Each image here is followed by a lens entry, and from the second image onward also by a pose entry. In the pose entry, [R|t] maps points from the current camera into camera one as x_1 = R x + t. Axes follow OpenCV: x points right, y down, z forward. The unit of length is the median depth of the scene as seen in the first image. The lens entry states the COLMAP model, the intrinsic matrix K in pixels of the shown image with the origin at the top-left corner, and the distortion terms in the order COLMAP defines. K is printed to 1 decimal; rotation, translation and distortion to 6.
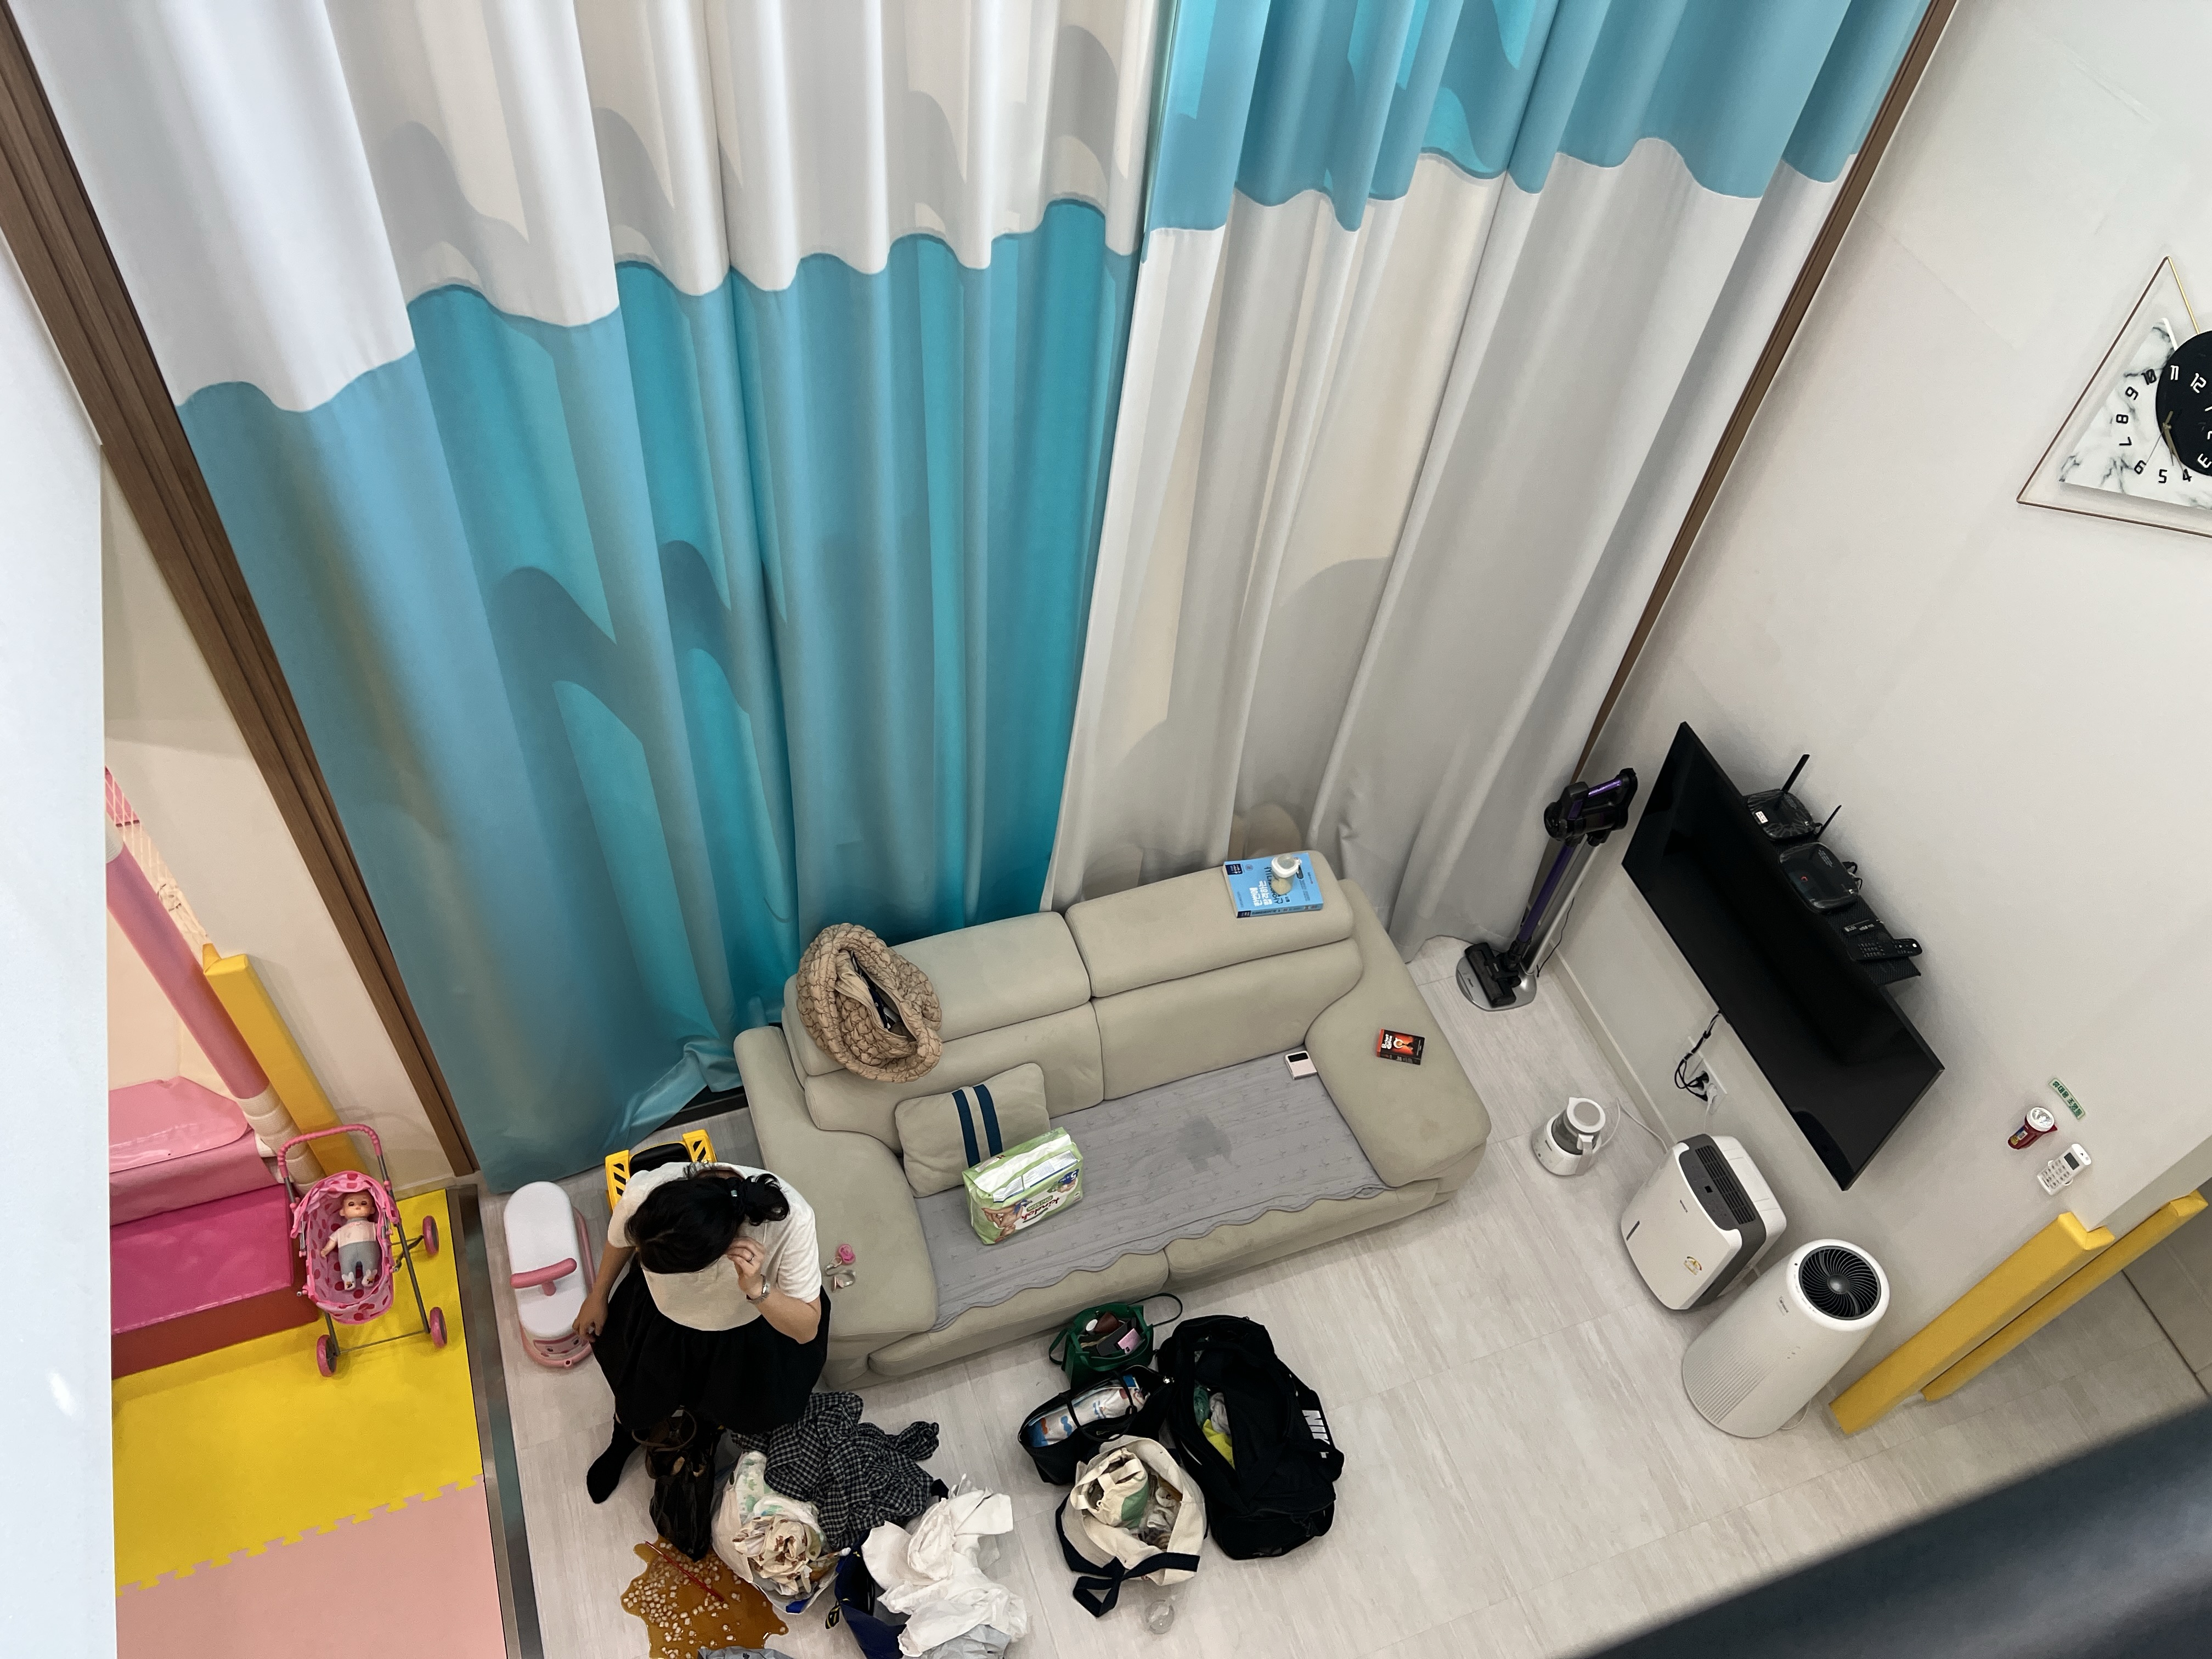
lens RADIAL K [[1616.7, 0, 1106.0], [0, 1616.7, 829.5], [0, 0, 1]] dist [0.038614, 0.000708]
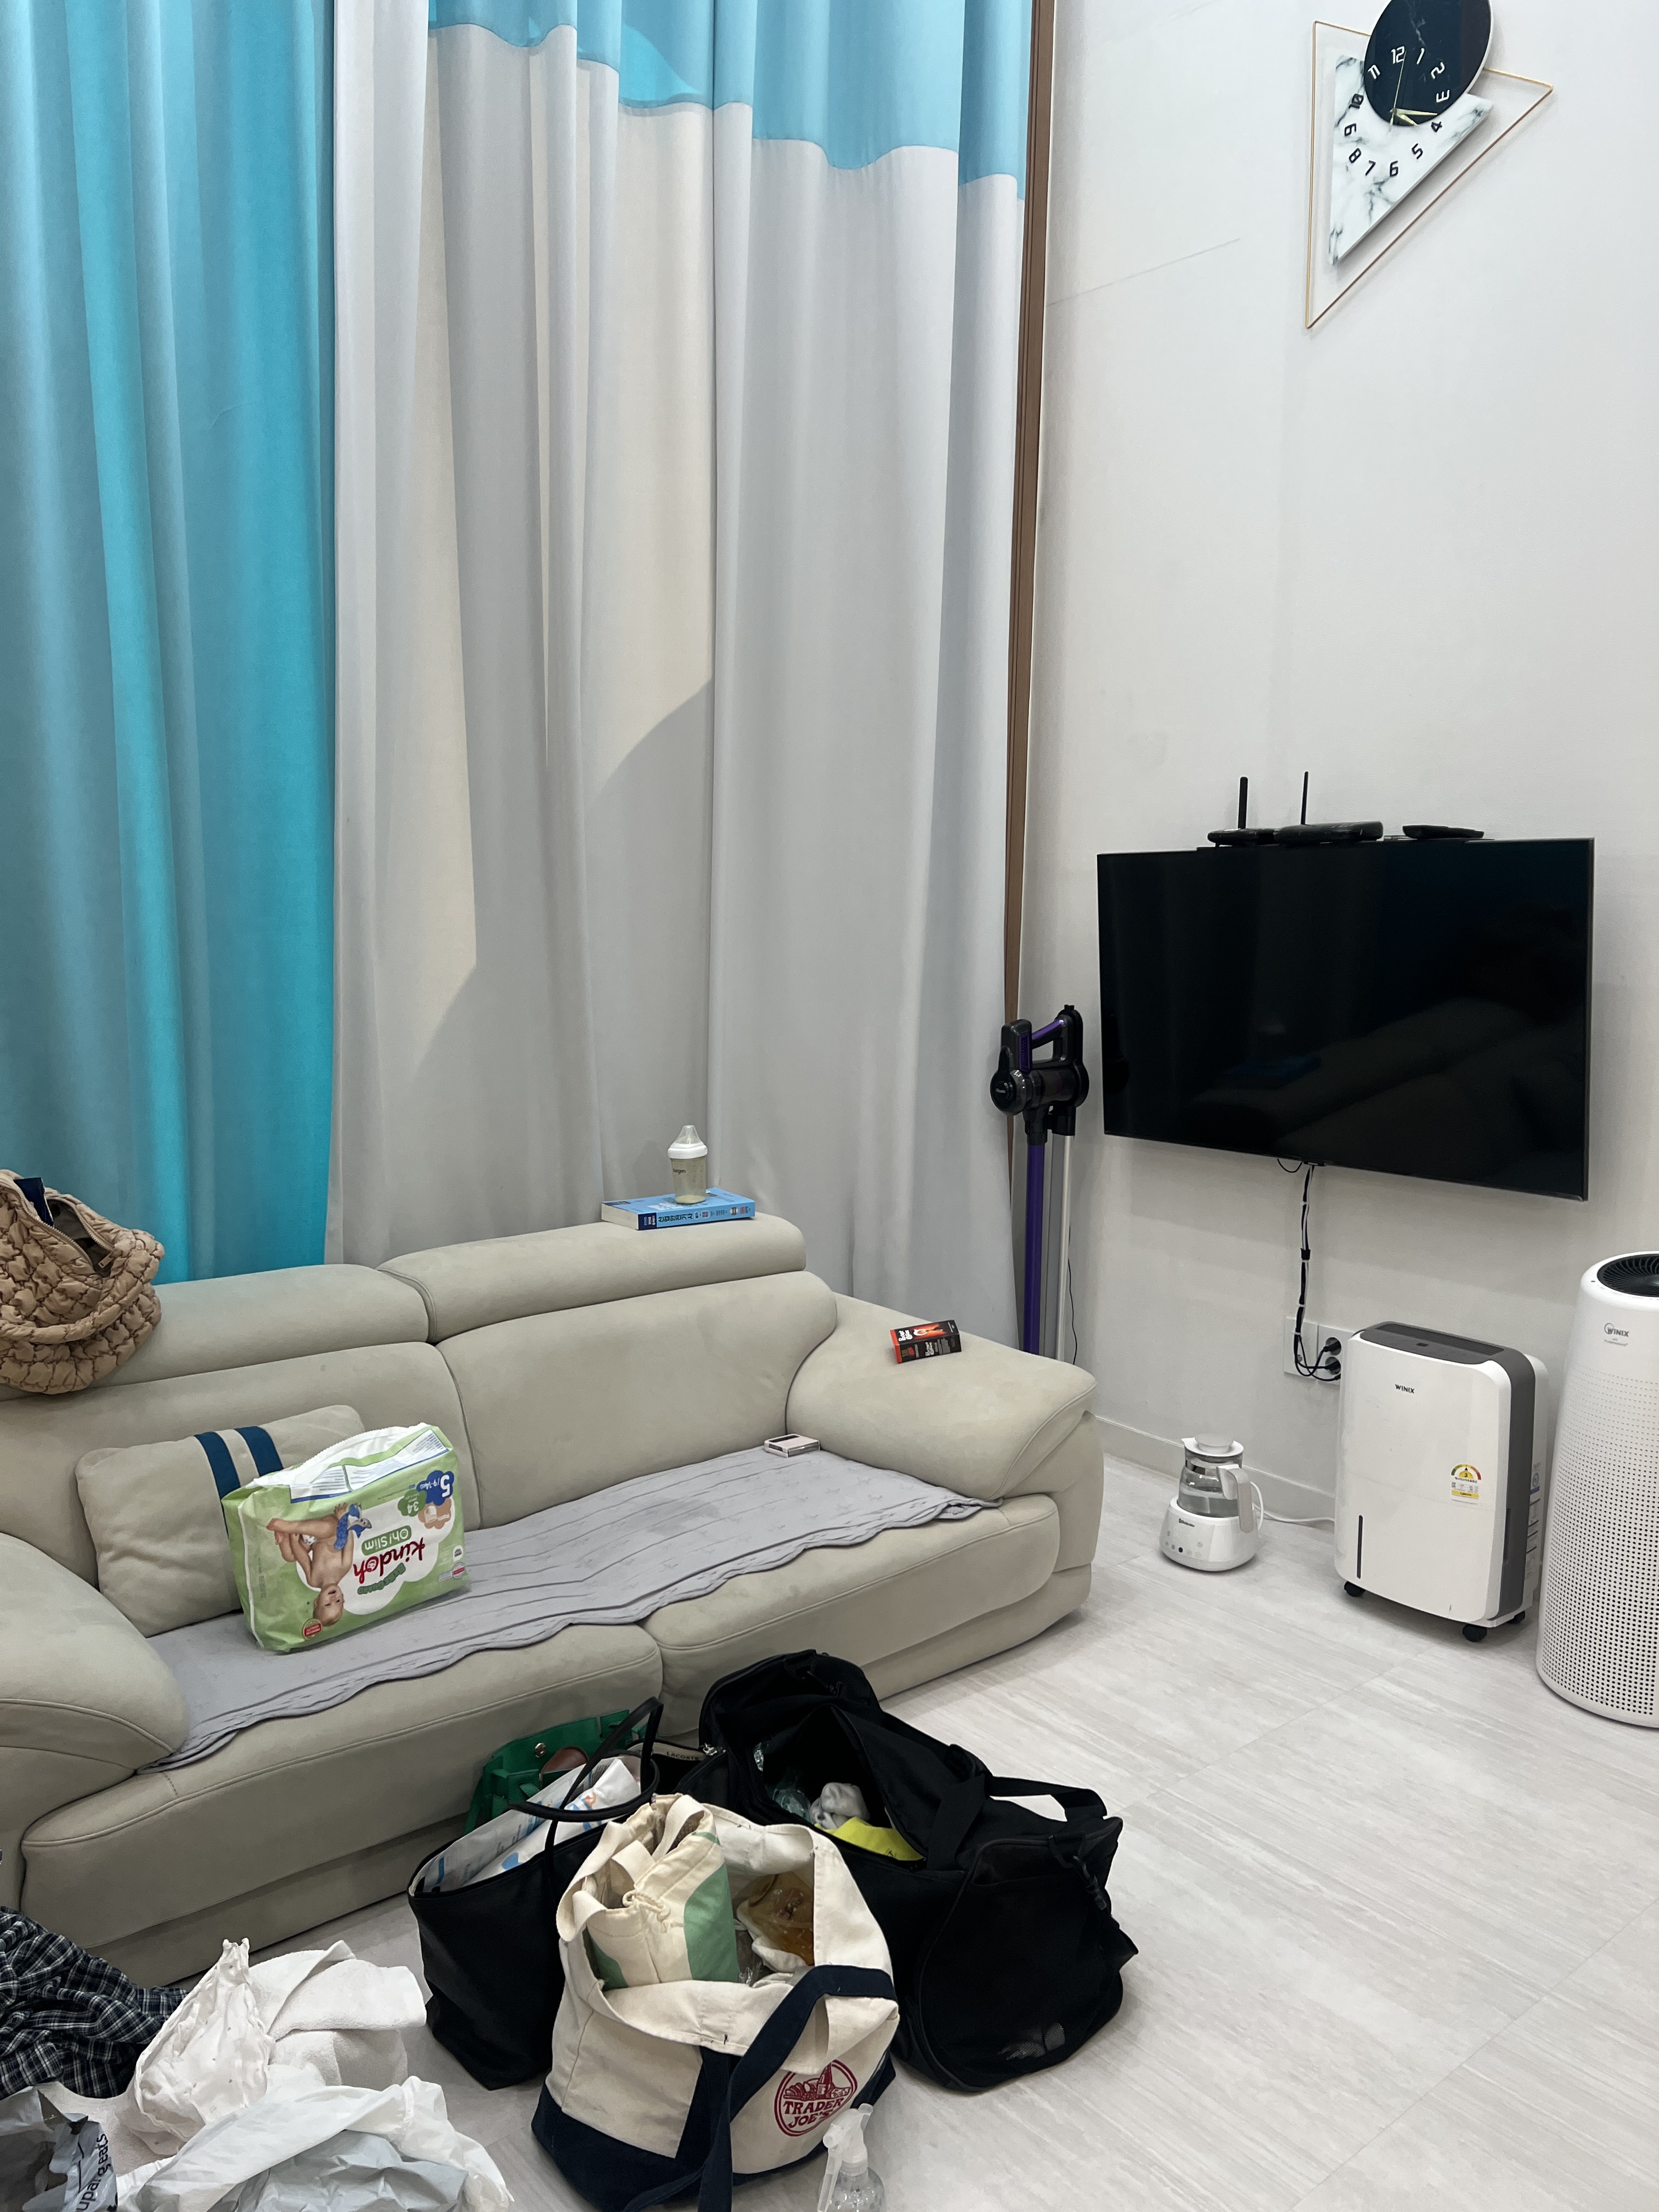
lens RADIAL K [[1616.7, 0, 829.5], [0, 1616.7, 1106.0], [0, 0, 1]] dist [0.038614, 0.000708]
pose [[0.938121, -0.118091, 0.325552, -0.059769], [0.305767, 0.723806, -0.618555, 0.484476], [-0.162591, 0.679823, 0.715126, 0.498934]]
